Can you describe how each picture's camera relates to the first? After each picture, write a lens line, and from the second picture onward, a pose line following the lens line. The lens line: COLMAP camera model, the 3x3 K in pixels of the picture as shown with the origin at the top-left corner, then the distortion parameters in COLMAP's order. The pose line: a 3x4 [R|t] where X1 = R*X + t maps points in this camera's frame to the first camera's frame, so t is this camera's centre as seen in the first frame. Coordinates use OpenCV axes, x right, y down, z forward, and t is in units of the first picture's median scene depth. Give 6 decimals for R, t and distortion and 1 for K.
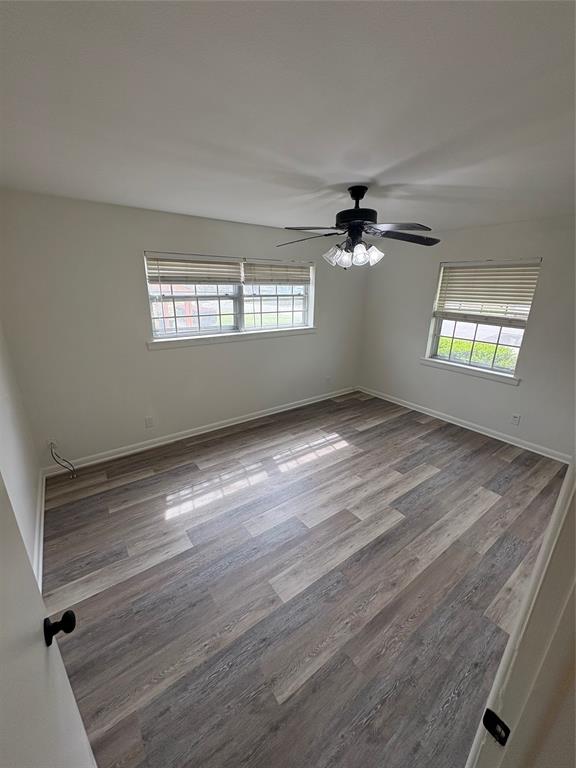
lens RADIAL K [[307.8, 0, 288.3], [0, 307.8, 384.9], [0, 0, 1]] dist [-0.000594, 0.000081]
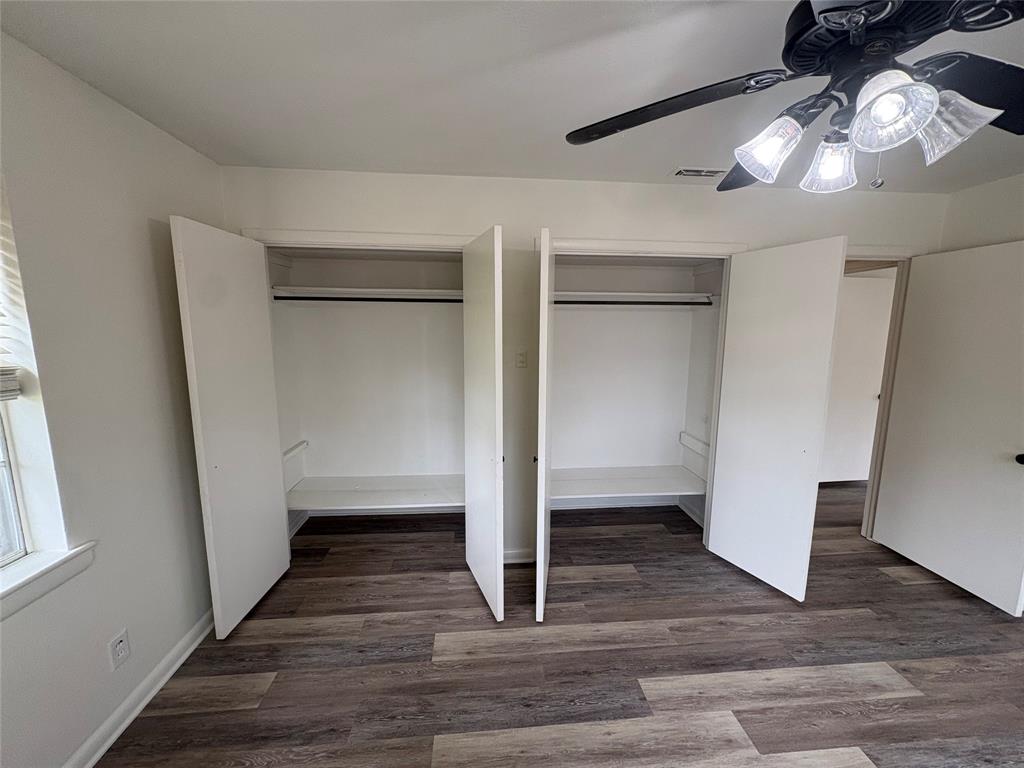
lens RADIAL K [[410.4, 0, 514.7], [0, 410.4, 386.5], [0, 0, 1]] dist [-0.000594, 0.000081]
pose [[-0.856772, -0.089230, 0.507917, 0.289478], [0.145371, 0.903185, 0.403887, -0.445924], [-0.494781, 0.419876, -0.760852, 1.720355]]
